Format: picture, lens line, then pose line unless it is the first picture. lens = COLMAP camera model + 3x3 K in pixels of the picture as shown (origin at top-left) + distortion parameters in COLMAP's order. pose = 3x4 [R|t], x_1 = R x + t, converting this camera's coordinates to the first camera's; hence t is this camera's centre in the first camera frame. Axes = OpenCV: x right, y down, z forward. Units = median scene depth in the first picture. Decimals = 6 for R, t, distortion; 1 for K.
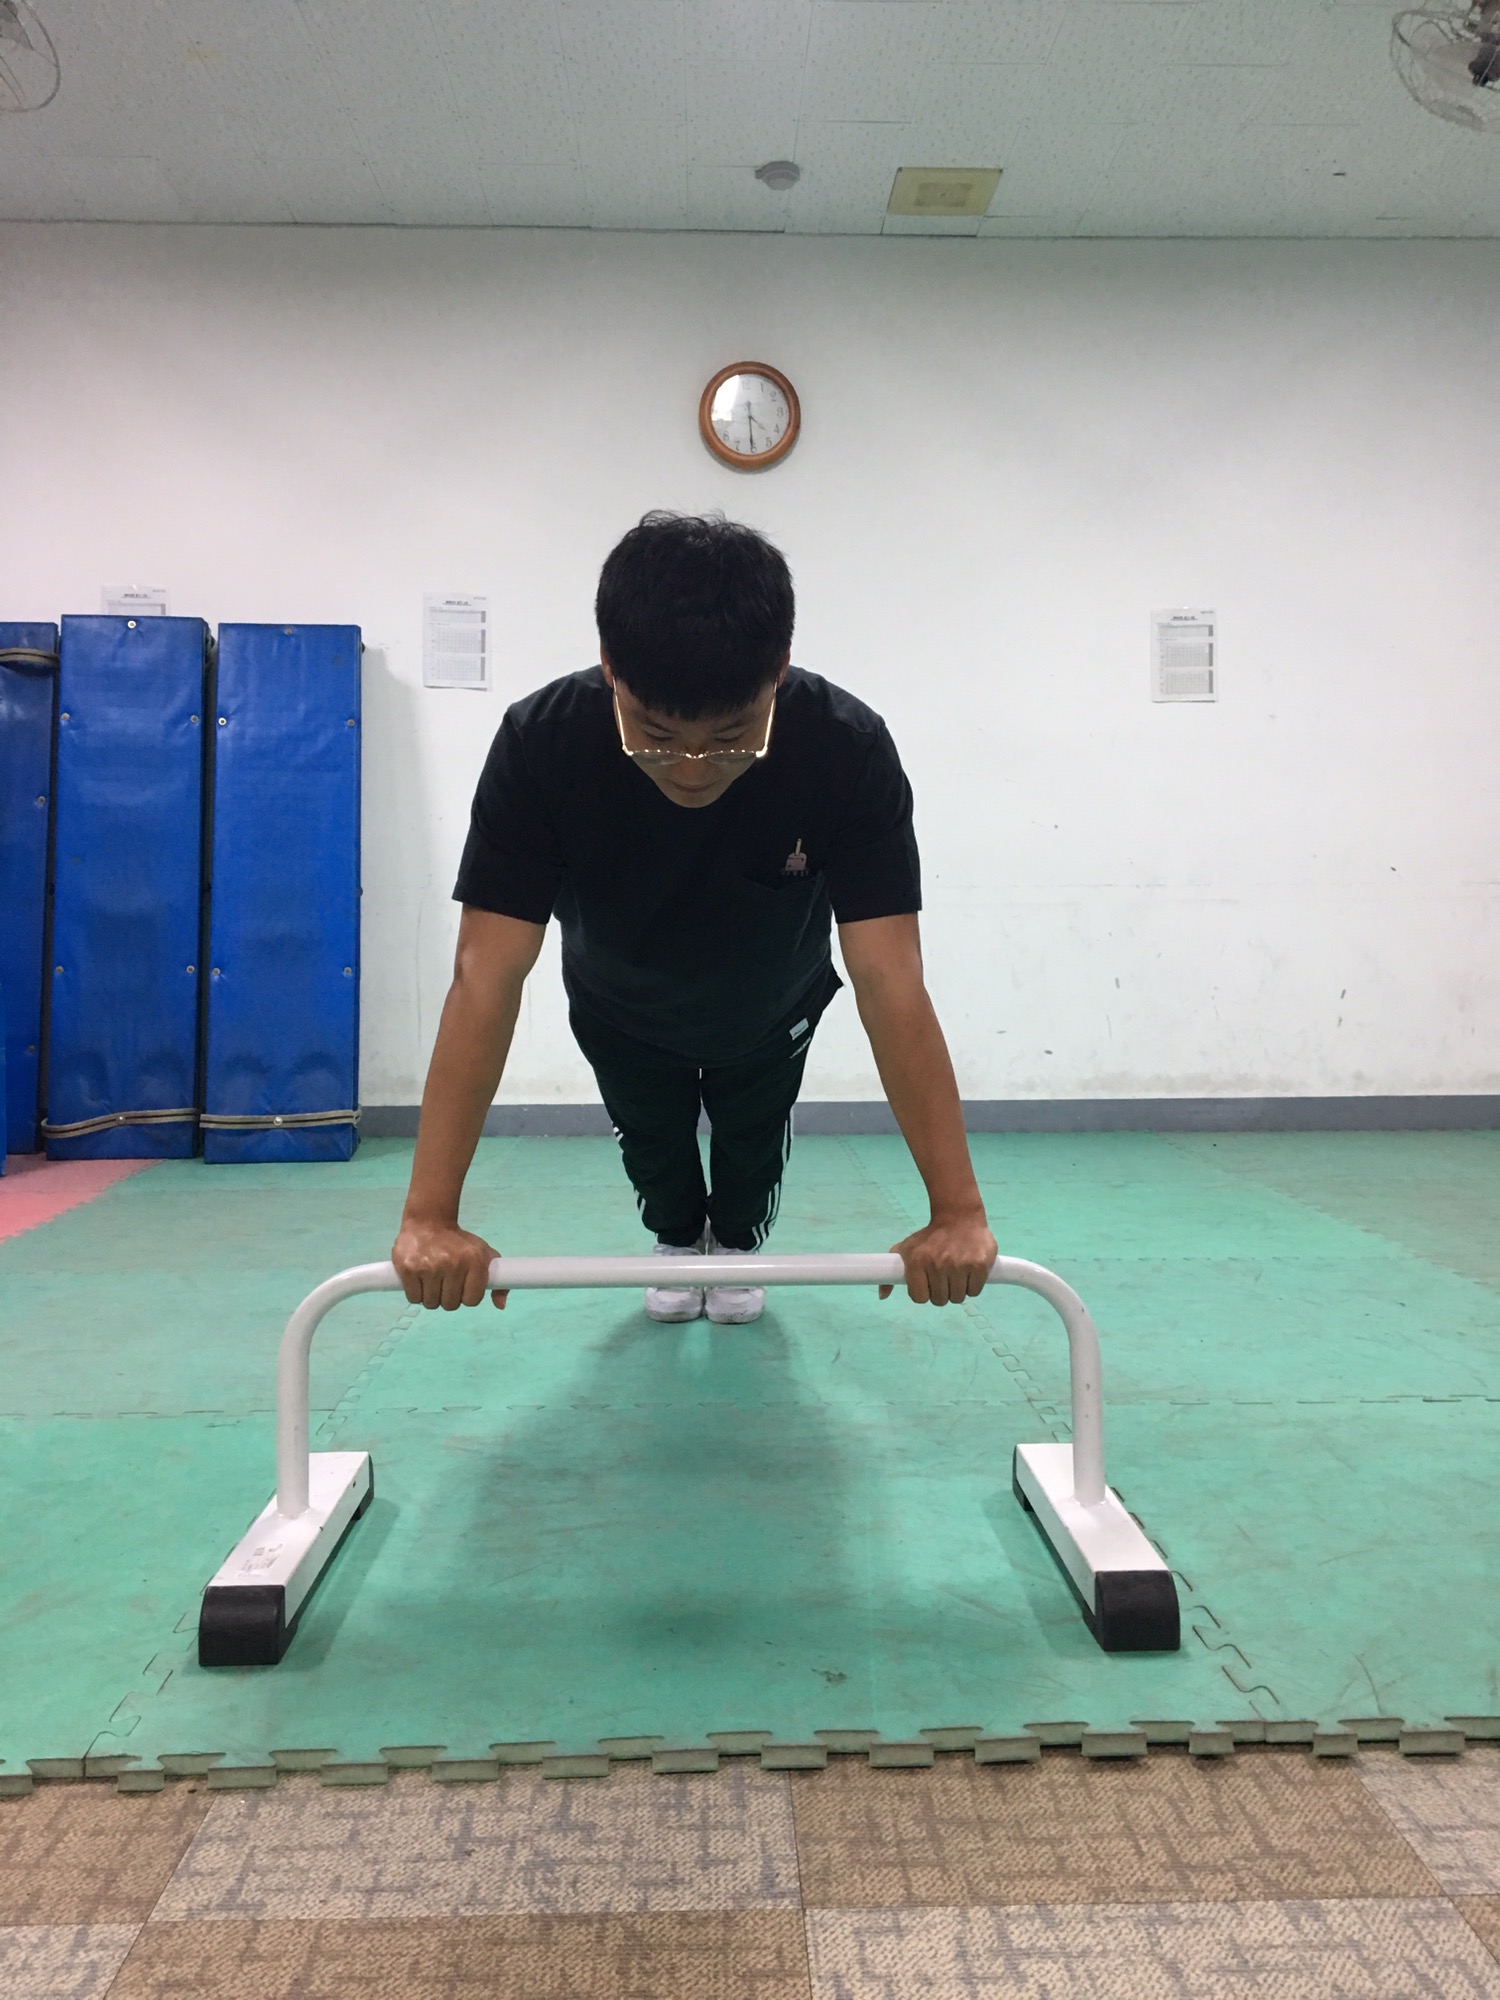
lens RADIAL K [[1681.1, 0, 750.0], [0, 1681.1, 1000.0], [0, 0, 1]] dist [0.070574, -0.115598]
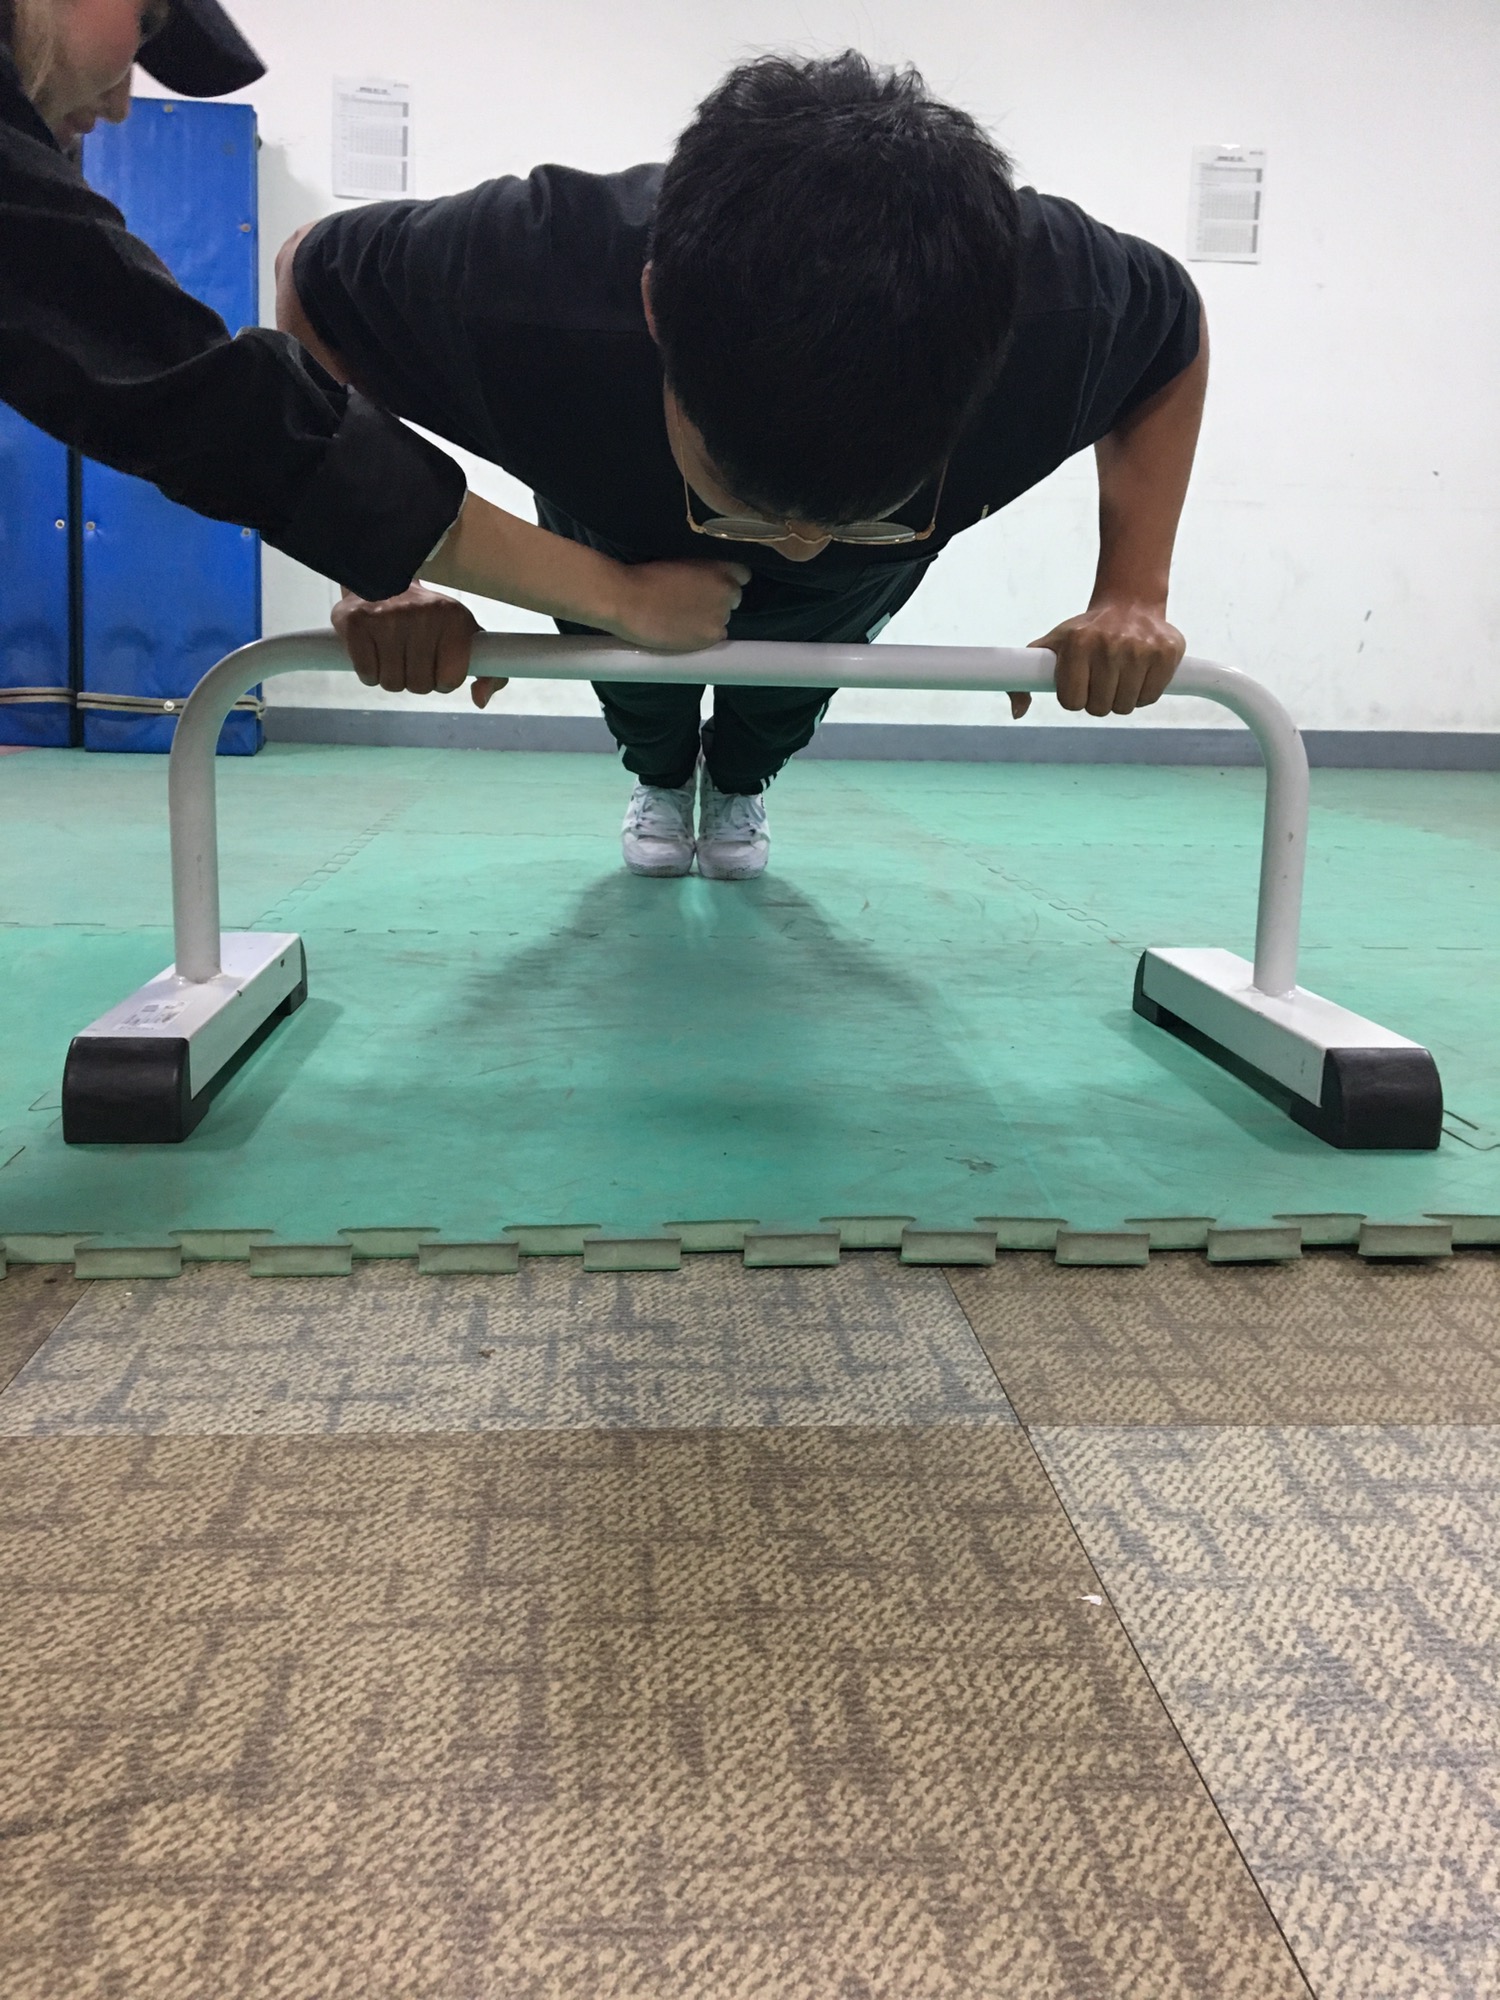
lens RADIAL K [[1681.1, 0, 750.0], [0, 1681.1, 1000.0], [0, 0, 1]] dist [0.070574, -0.115598]
pose [[0.998055, 0.023564, 0.057707, -0.104349], [-0.032577, 0.986481, 0.160602, 0.259122], [-0.053142, -0.162170, 0.985331, 0.376910]]
